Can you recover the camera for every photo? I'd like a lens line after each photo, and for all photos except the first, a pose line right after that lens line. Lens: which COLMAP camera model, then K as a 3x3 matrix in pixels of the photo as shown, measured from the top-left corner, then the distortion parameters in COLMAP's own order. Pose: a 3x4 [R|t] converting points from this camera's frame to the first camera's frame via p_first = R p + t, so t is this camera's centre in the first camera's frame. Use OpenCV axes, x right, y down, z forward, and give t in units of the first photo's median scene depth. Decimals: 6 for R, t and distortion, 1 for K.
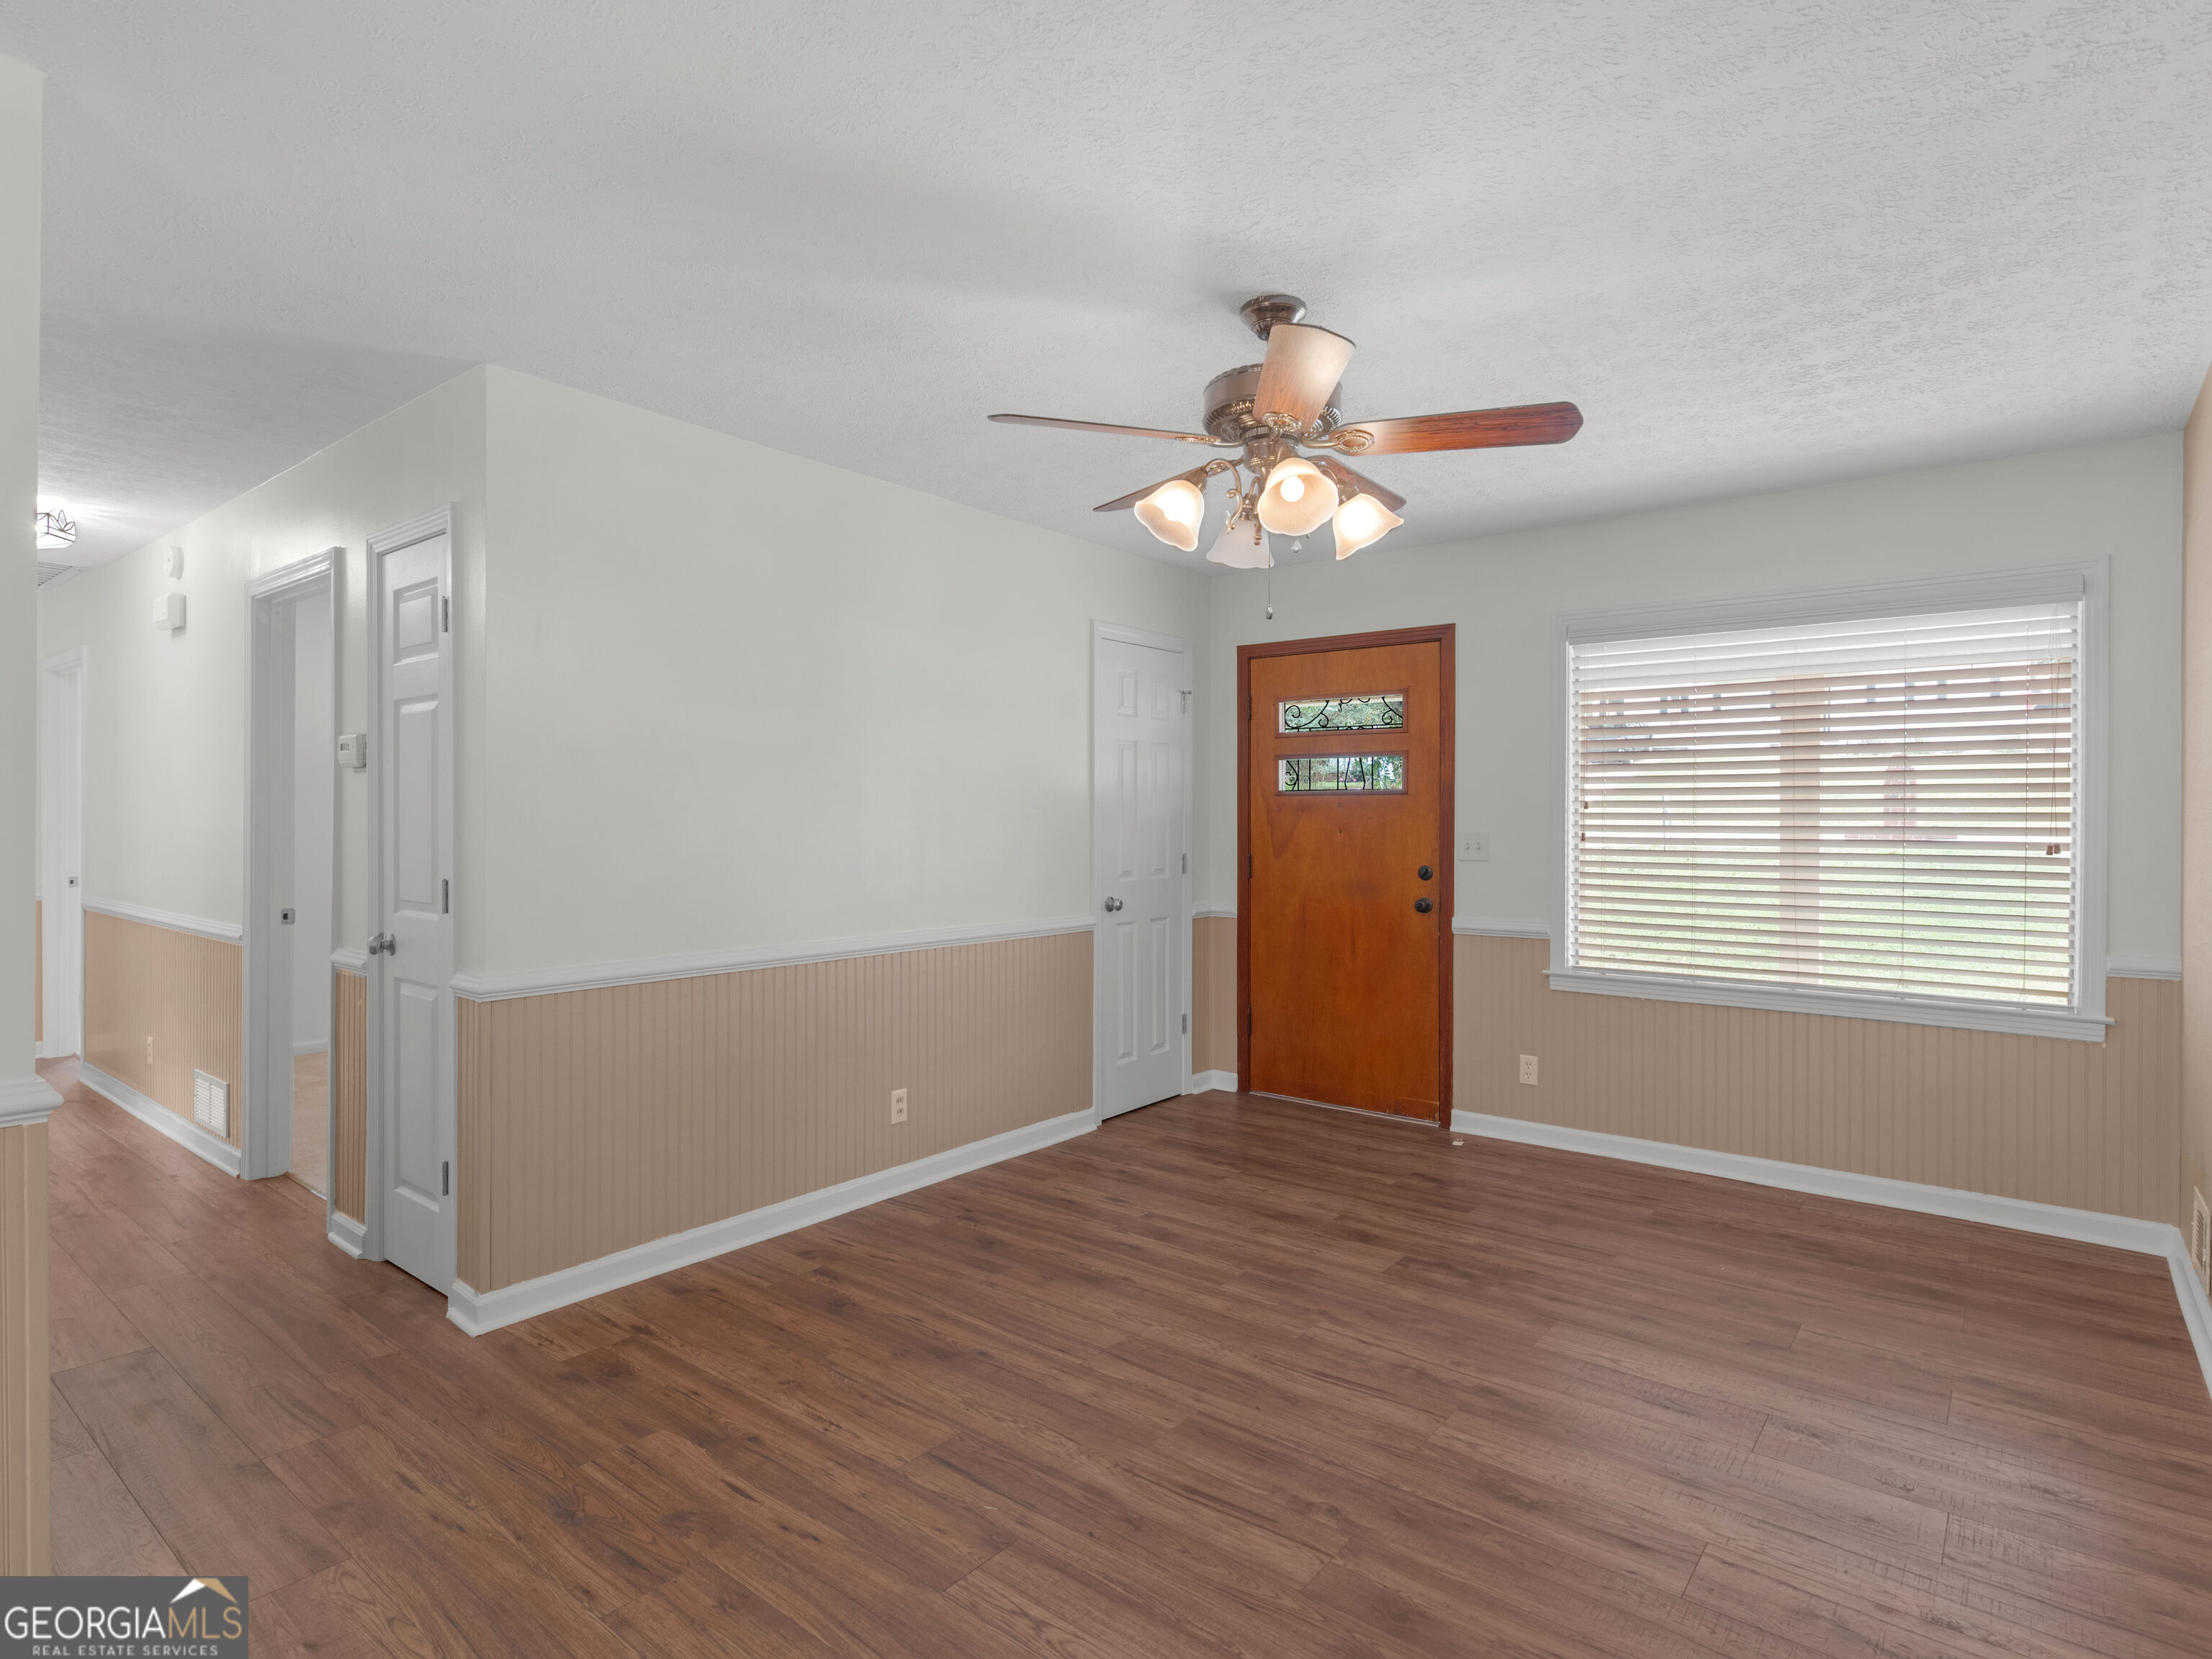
lens RADIAL K [[1152.1, 0, 1096.0], [0, 1152.1, 822.5], [0, 0, 1]] dist [-0.002394, 0.003612]
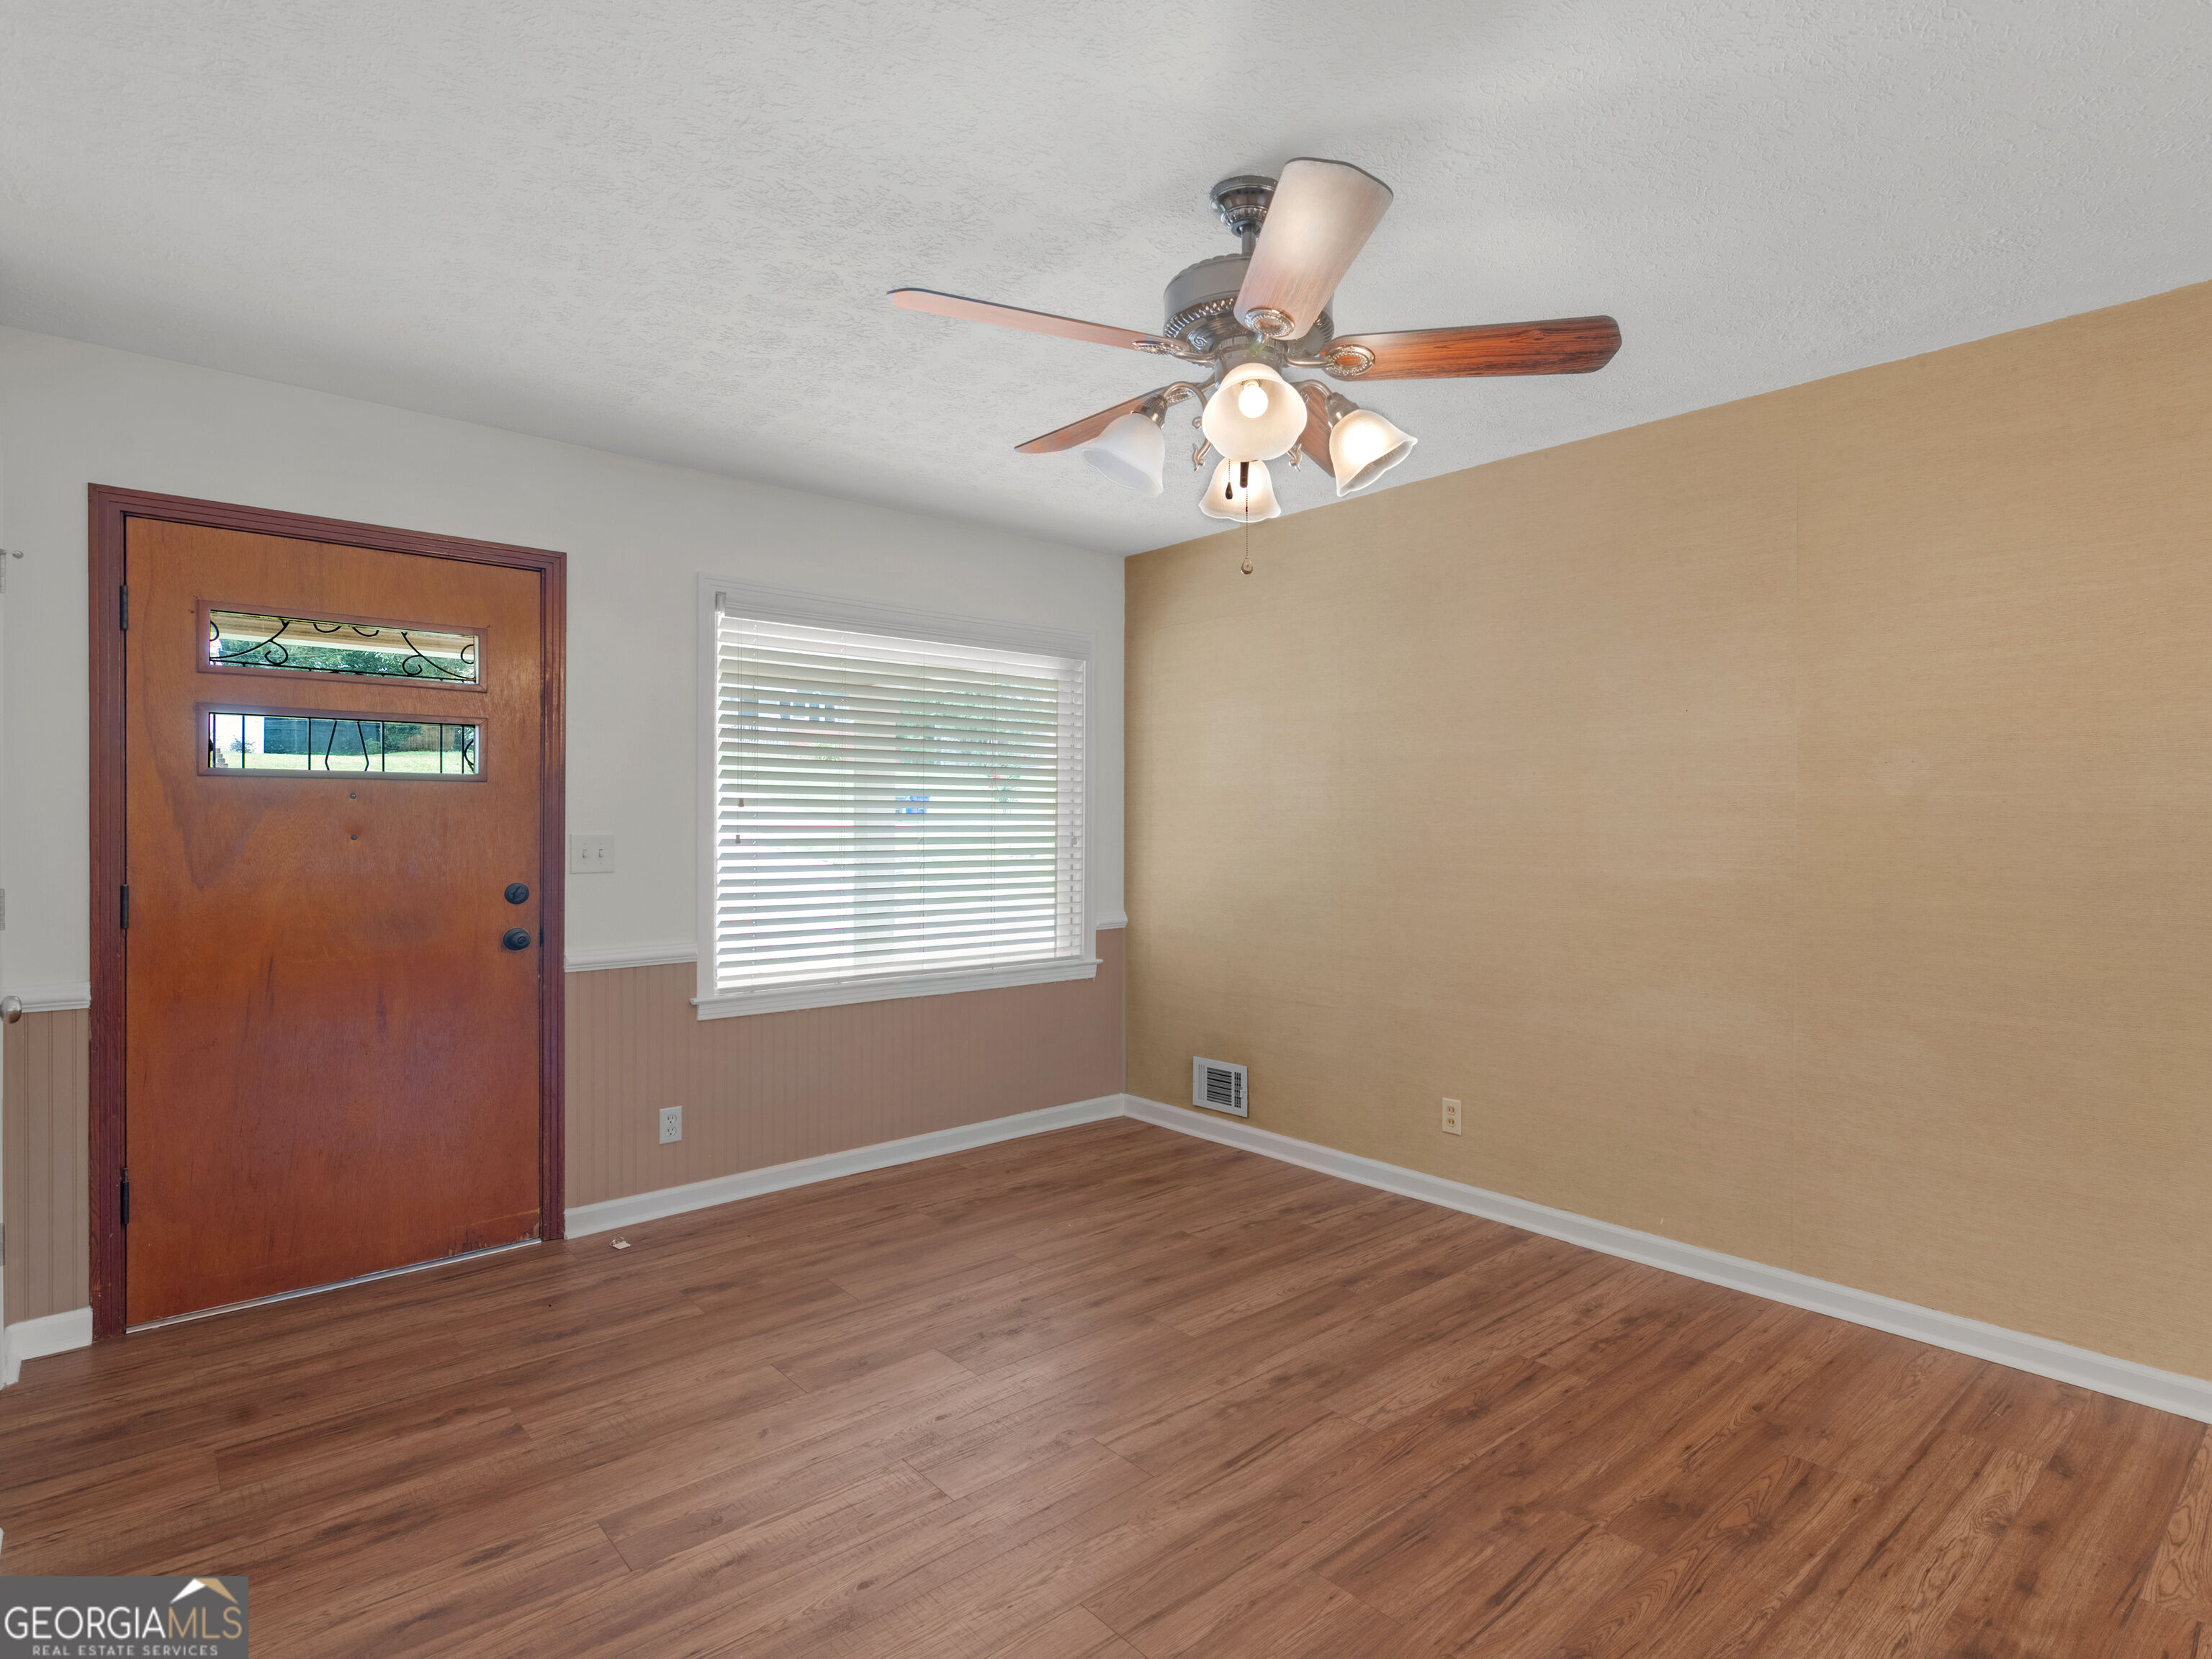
lens RADIAL K [[1152.1, 0, 1167.5], [0, 1152.1, 816.5], [0, 0, 1]] dist [-0.002394, 0.003612]
pose [[0.146548, 0.004803, 0.989192, -0.458506], [0.001487, 0.999986, -0.005076, 0.001110], [-0.989203, 0.002215, 0.146538, 0.637998]]
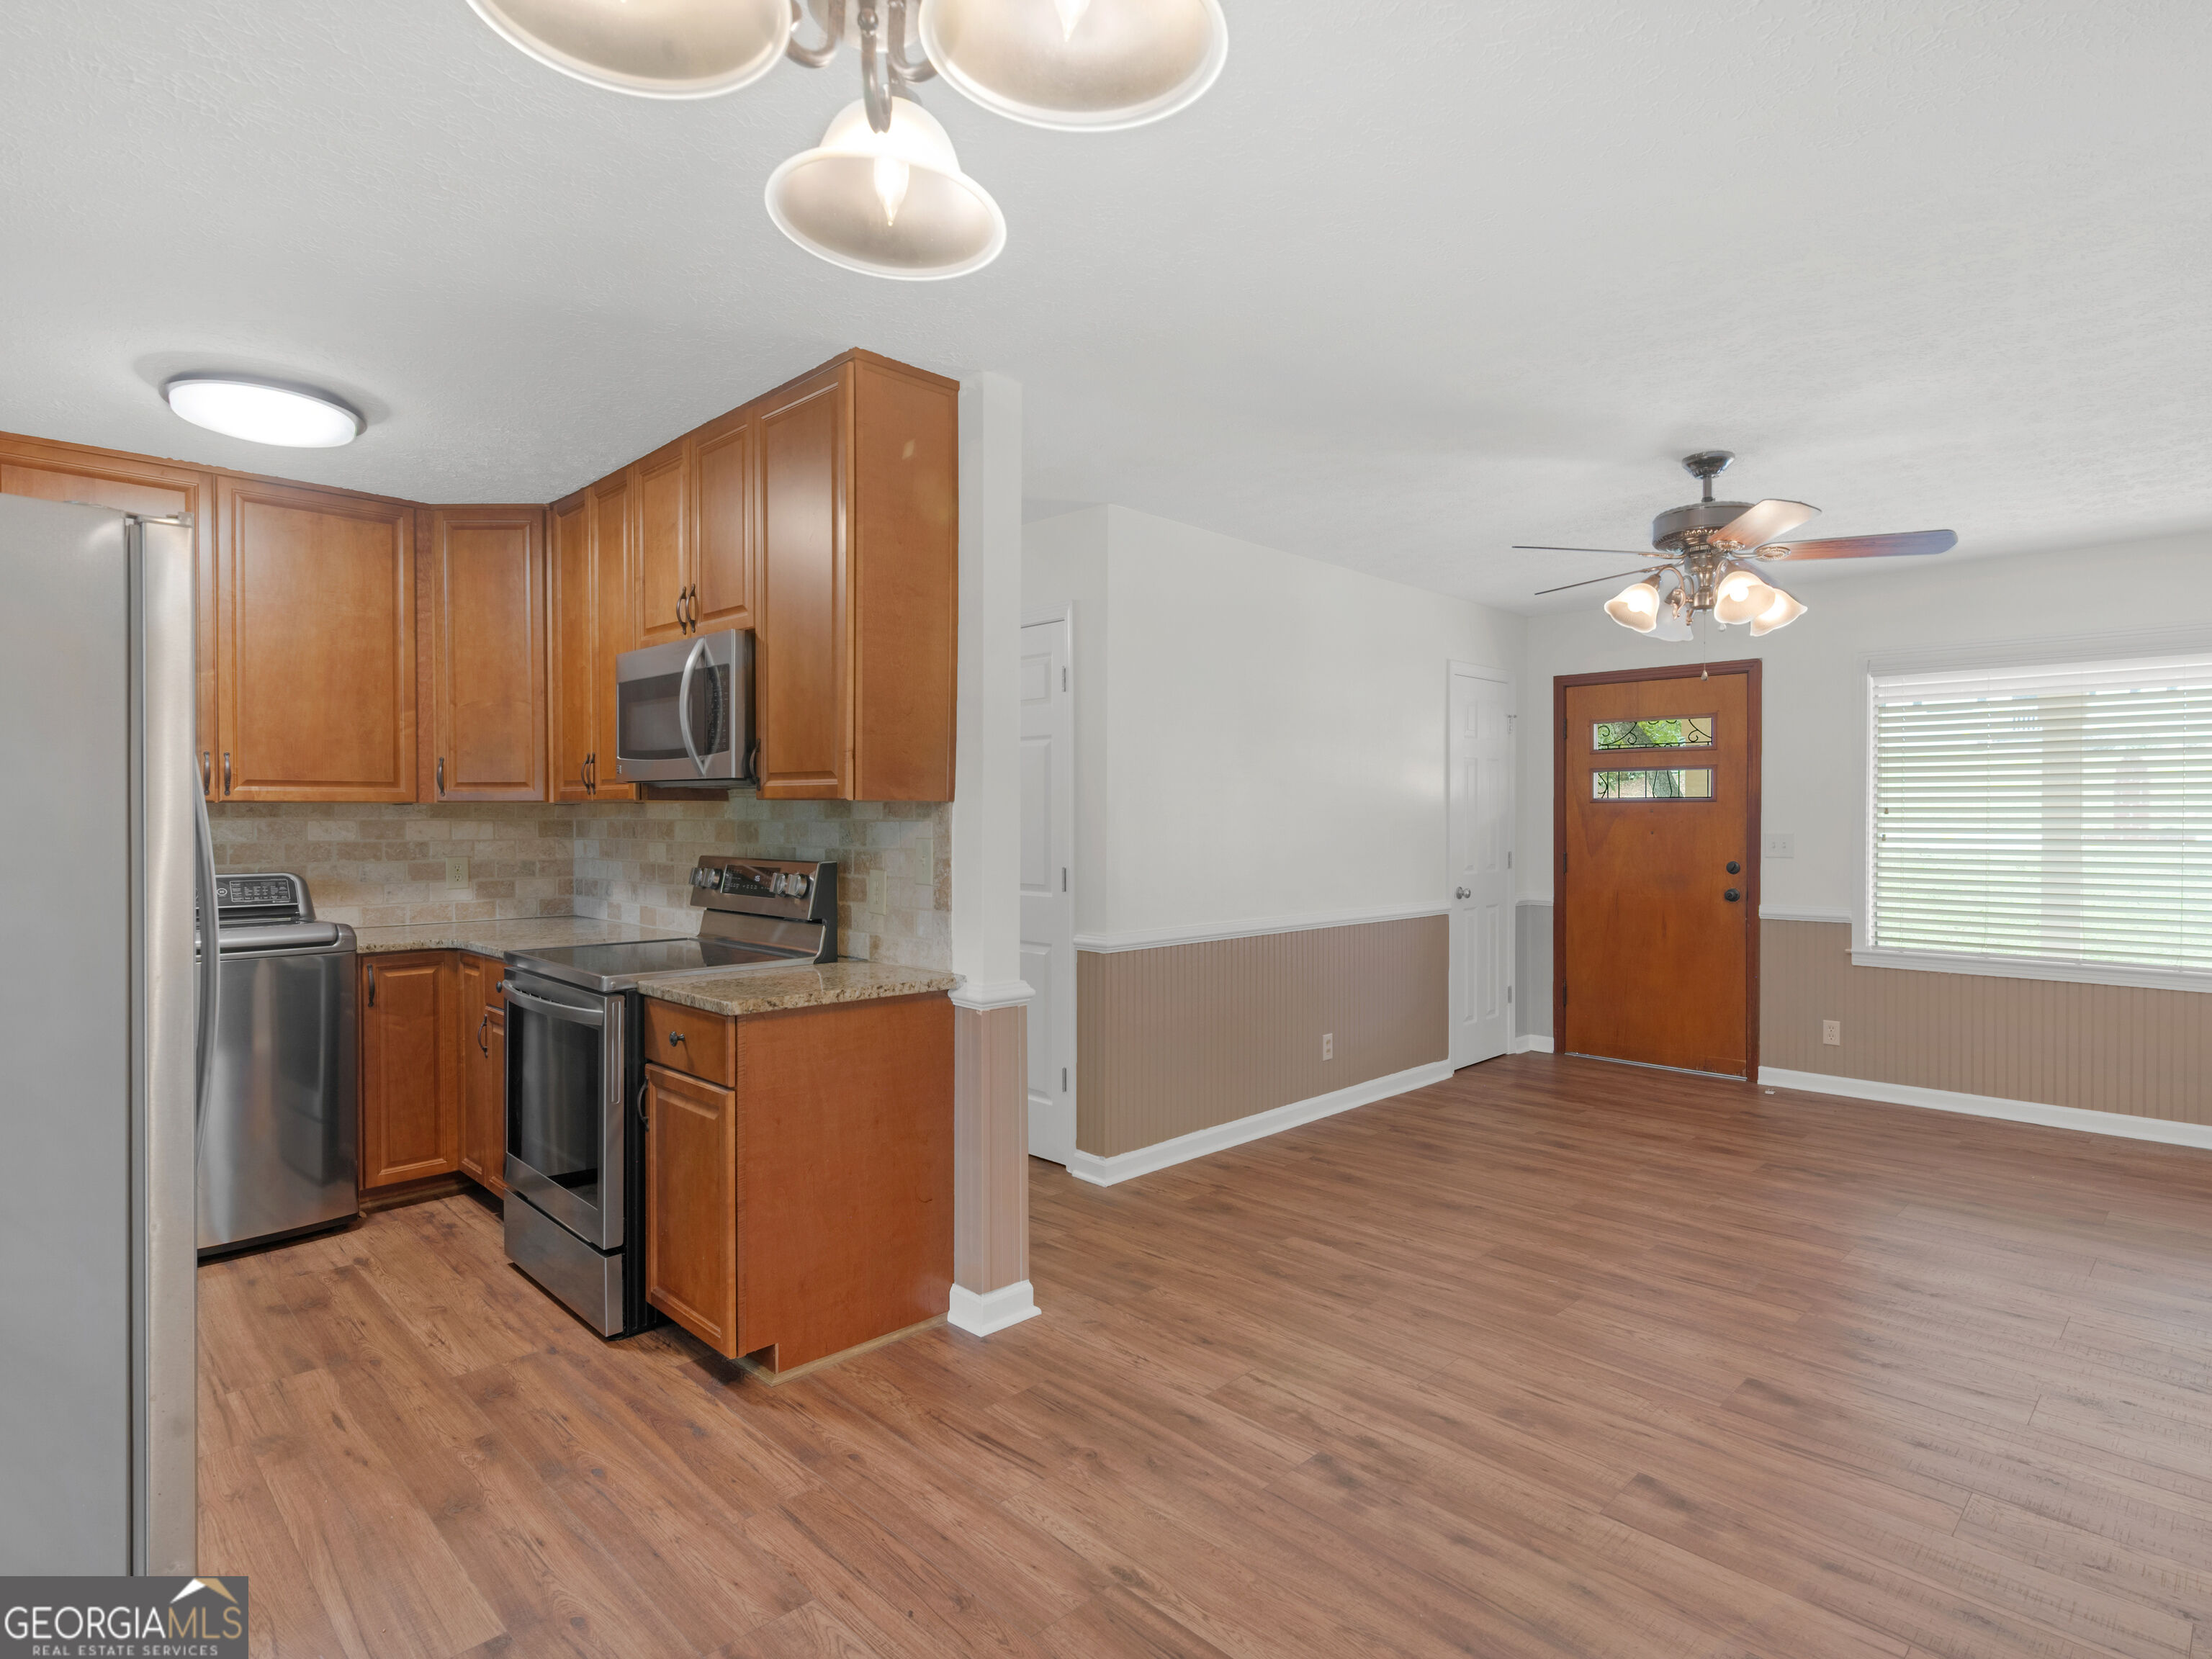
lens RADIAL K [[1152.1, 0, 1125.5], [0, 1152.1, 824.8], [0, 0, 1]] dist [-0.002394, 0.003612]
pose [[0.994832, 0.000041, -0.101538, -0.277312], [0.000223, 0.999997, 0.002588, -0.004699], [0.101538, -0.002597, 0.994828, -0.313075]]
